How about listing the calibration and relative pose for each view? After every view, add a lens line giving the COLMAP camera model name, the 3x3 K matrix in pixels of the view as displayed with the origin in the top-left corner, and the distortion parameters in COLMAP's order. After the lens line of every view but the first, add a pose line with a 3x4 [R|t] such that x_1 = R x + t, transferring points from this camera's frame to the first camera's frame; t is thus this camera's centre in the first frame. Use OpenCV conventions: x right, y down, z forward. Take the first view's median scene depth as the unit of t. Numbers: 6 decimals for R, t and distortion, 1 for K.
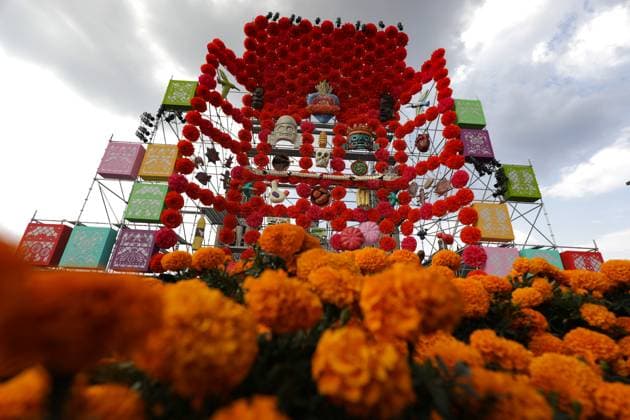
lens RADIAL K [[281.8, 0, 317.0], [0, 281.8, 210.7], [0, 0, 1]] dist [0.000929, -0.000753]
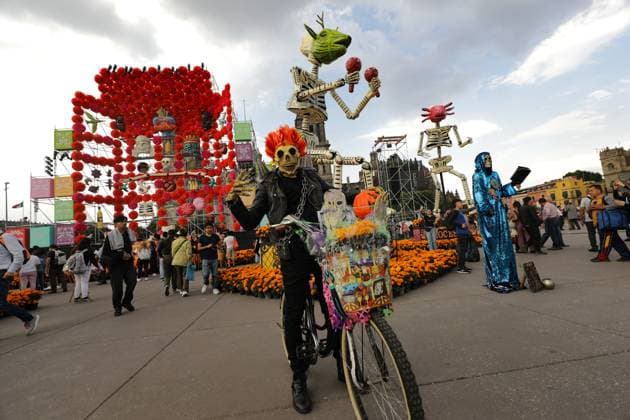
lens RADIAL K [[281.8, 0, 315.4], [0, 281.8, 209.2], [0, 0, 1]] dist [0.000929, -0.000753]
pose [[0.988366, -0.127525, 0.082887, 0.755802], [0.096632, 0.947349, 0.305274, -0.367846], [-0.117453, -0.293713, 0.948650, -0.836030]]
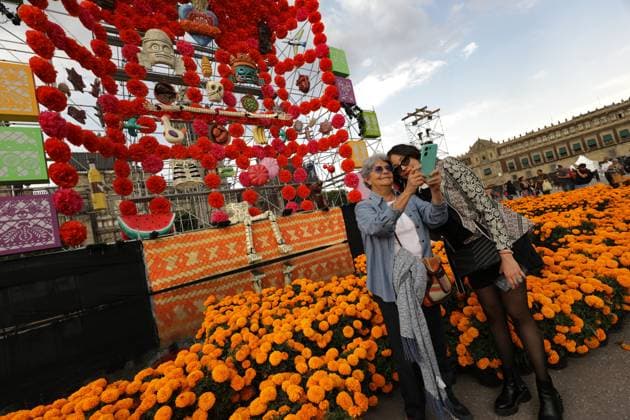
lens RADIAL K [[281.8, 0, 316.1], [0, 281.8, 209.6], [0, 0, 1]] dist [0.000929, -0.000753]
pose [[0.795367, -0.170352, 0.581698, -0.337348], [-0.000584, 0.959478, 0.281784, -0.076334], [-0.606128, -0.224462, 0.763037, -0.009628]]
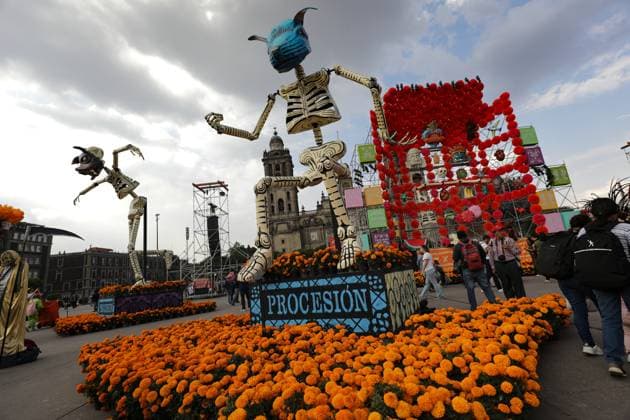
lens RADIAL K [[281.8, 0, 317.3], [0, 281.8, 210.4], [0, 0, 1]] dist [0.000929, -0.000753]
pose [[0.987112, -0.157765, -0.026824, -0.757254], [0.159989, 0.969145, 0.187515, -0.423501], [-0.003587, -0.189390, 0.981895, -0.781915]]
